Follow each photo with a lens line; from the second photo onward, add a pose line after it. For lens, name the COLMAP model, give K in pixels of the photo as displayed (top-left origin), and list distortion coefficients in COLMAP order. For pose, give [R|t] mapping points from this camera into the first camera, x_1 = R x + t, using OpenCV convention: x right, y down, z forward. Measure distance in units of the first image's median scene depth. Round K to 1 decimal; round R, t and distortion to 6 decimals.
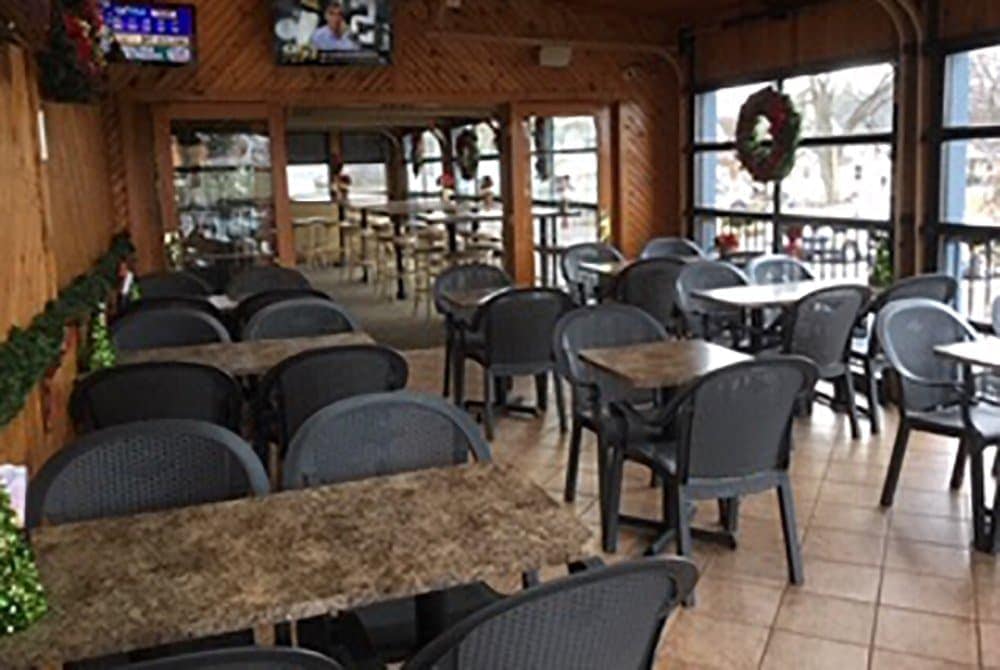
lens RADIAL K [[889.9, 0, 495.8], [0, 889.9, 301.1], [0, 0, 1]] dist [0.127401, -0.239725]
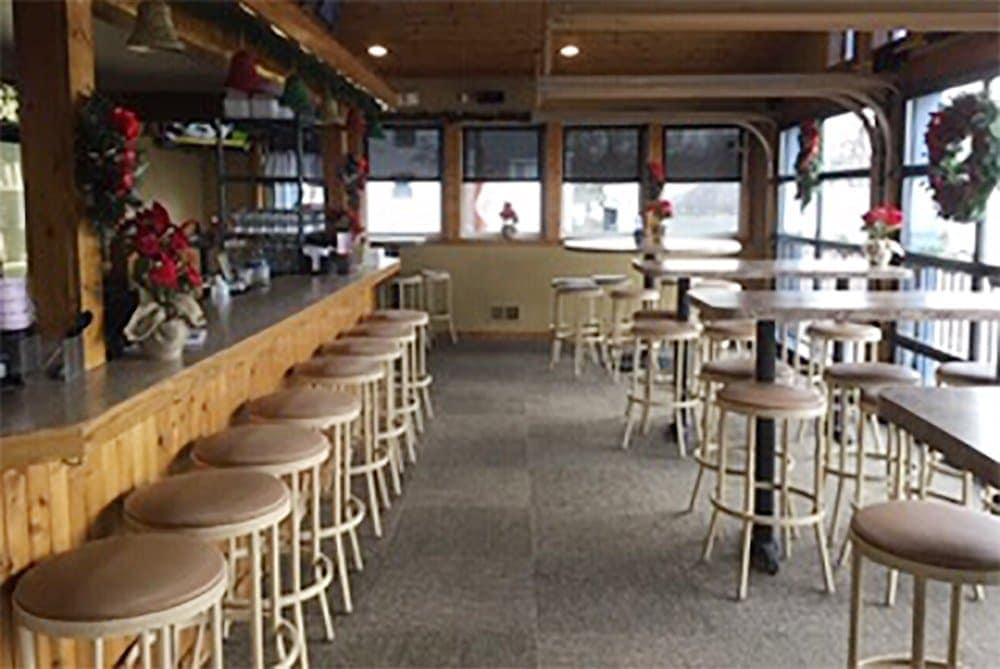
lens RADIAL K [[889.9, 0, 495.8], [0, 889.9, 300.6], [0, 0, 1]] dist [0.127401, -0.239725]
pose [[0.927606, 0.073568, -0.366245, -0.122537], [-0.084439, 0.996334, -0.013727, -0.135457], [0.363893, 0.043659, 0.930417, 0.961286]]
